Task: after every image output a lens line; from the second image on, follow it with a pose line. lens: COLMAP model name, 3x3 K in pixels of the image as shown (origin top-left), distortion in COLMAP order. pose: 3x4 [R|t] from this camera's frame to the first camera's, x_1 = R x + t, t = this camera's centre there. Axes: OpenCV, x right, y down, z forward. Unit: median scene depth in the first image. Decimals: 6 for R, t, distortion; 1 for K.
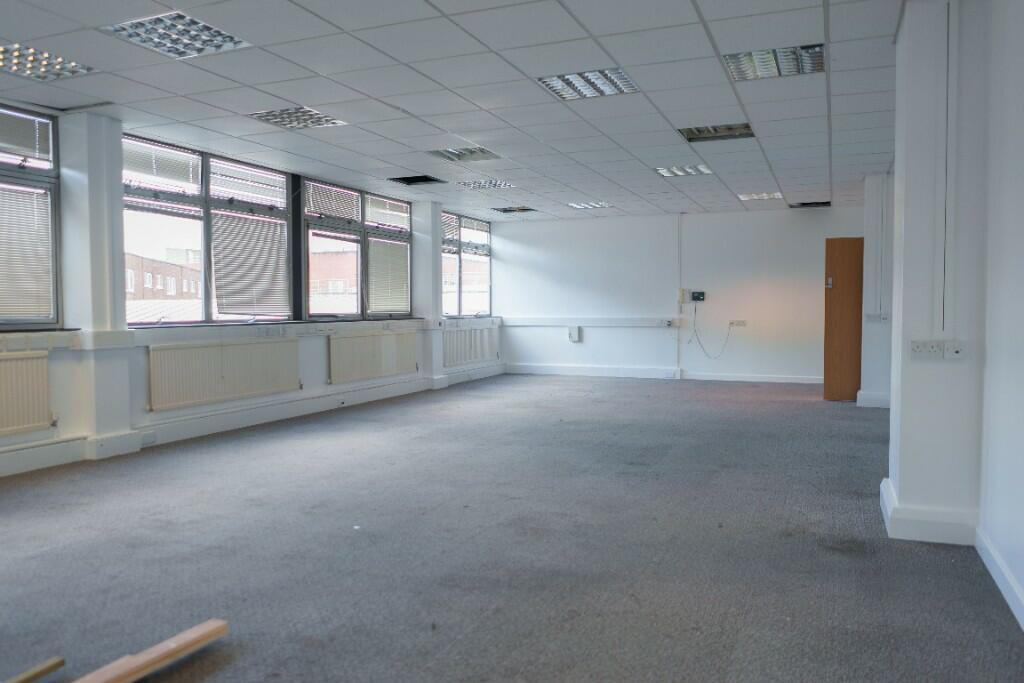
lens RADIAL K [[805.3, 0, 512.0], [0, 805.3, 341.5], [0, 0, 1]] dist [0.000704, 0.000468]
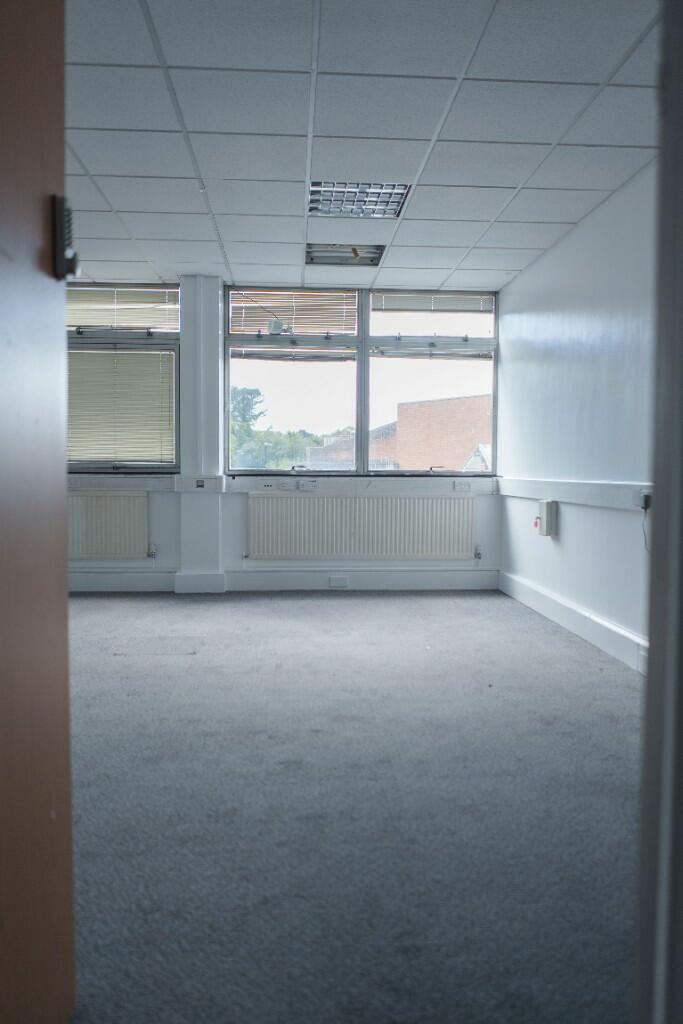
lens RADIAL K [[672.1, 0, 341.5], [0, 672.1, 512.0], [0, 0, 1]] dist [0.002066, 0.000478]
pose [[0.438392, 0.069017, -0.896130, 0.327673], [-0.042605, 0.997522, 0.055983, -0.027362], [0.897773, 0.013637, 0.440246, 0.728133]]
